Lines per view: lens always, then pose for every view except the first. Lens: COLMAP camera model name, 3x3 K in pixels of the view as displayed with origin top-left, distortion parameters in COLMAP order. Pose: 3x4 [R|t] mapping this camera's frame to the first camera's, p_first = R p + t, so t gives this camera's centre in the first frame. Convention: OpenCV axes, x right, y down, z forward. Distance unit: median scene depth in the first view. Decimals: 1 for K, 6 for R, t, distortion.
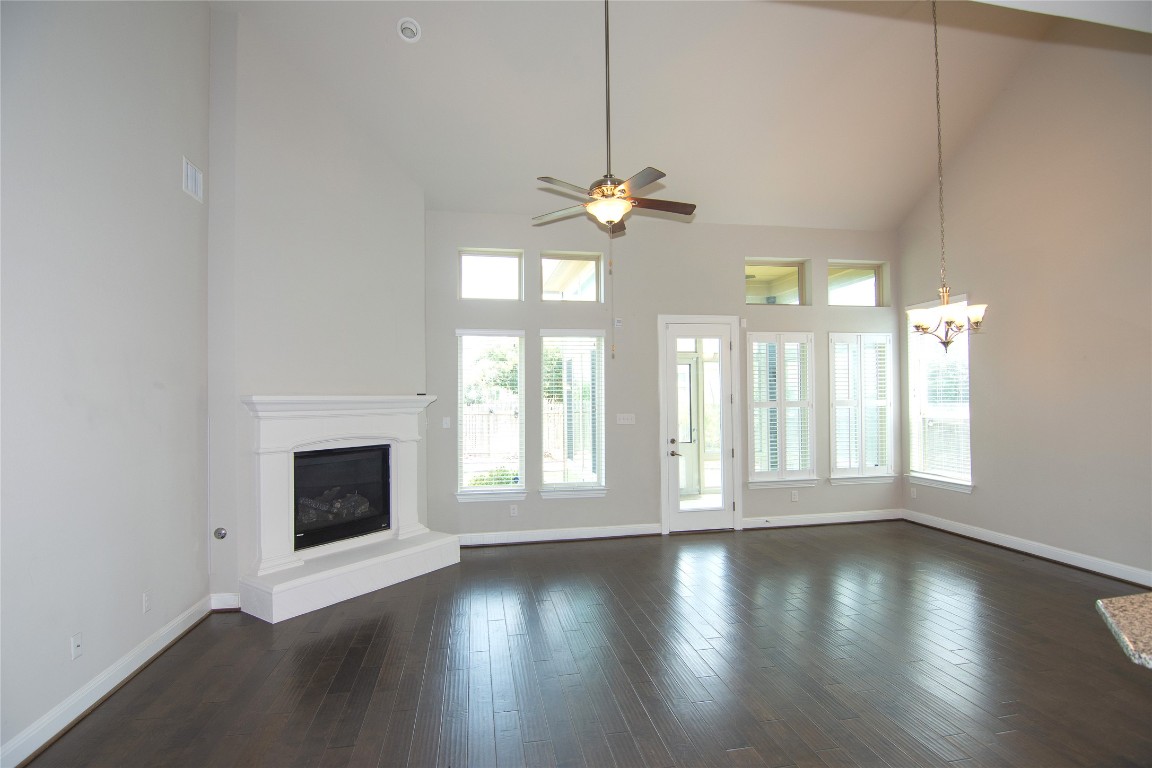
lens RADIAL K [[558.2, 0, 569.7], [0, 558.2, 384.7], [0, 0, 1]] dist [-0.019540, -0.000969]
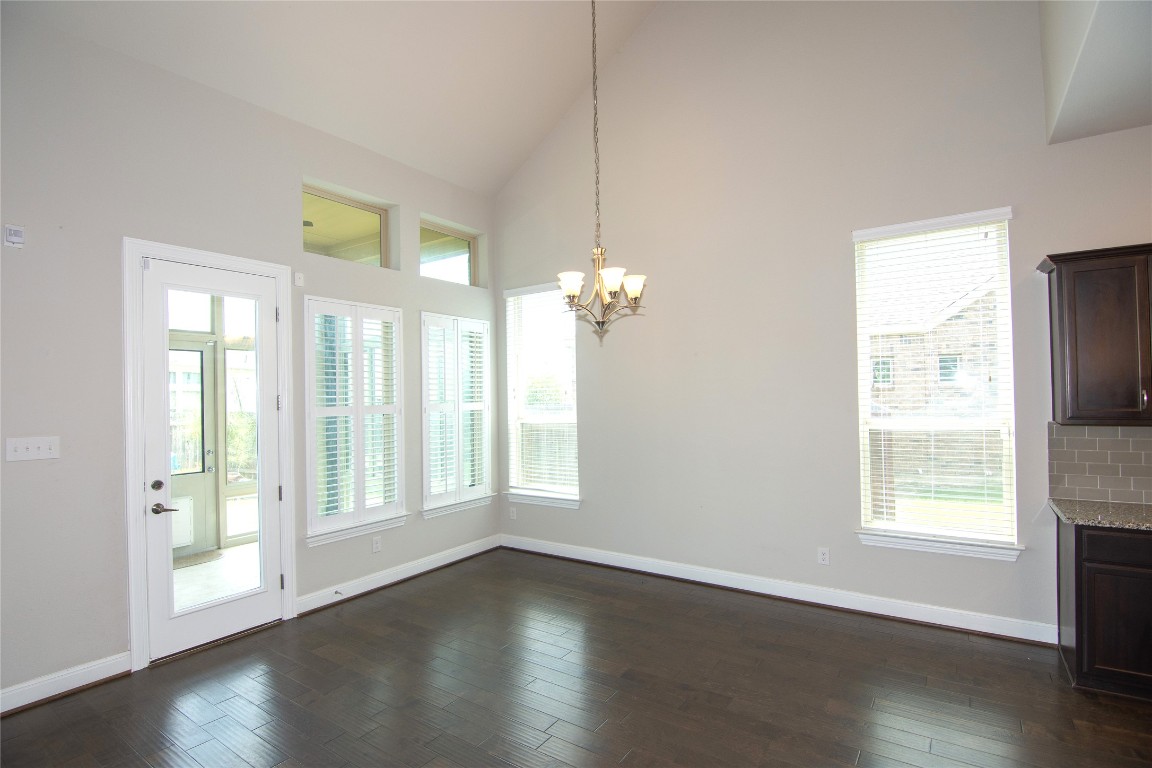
lens RADIAL K [[558.2, 0, 573.8], [0, 558.2, 391.9], [0, 0, 1]] dist [-0.019540, -0.000969]
pose [[0.699877, 0.003886, 0.714253, 0.085491], [-0.006220, 0.999980, 0.000655, 0.011358], [-0.714237, -0.004901, 0.699887, 0.348827]]
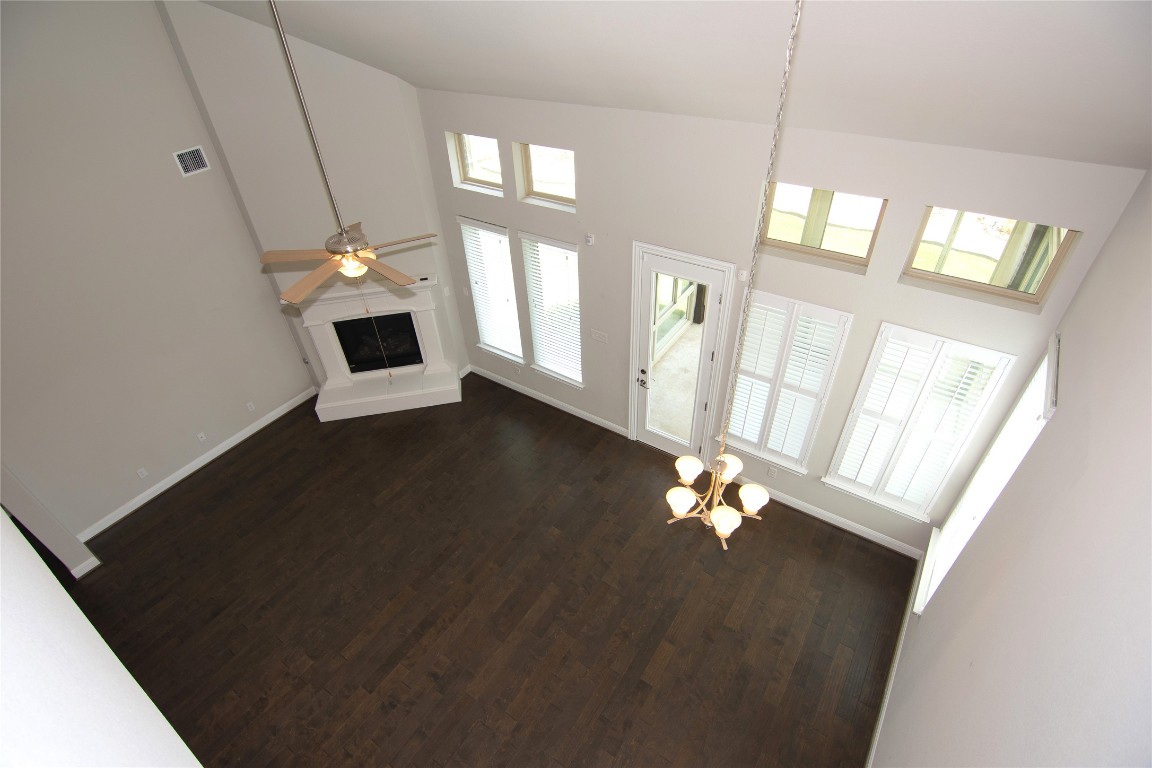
lens RADIAL K [[558.2, 0, 571.7], [0, 558.2, 386.9], [0, 0, 1]] dist [-0.019540, -0.000969]
pose [[0.711850, 0.420018, -0.562898, 0.608934], [0.055382, 0.765406, 0.641160, -0.462254], [0.700144, -0.487585, 0.521593, 0.403234]]
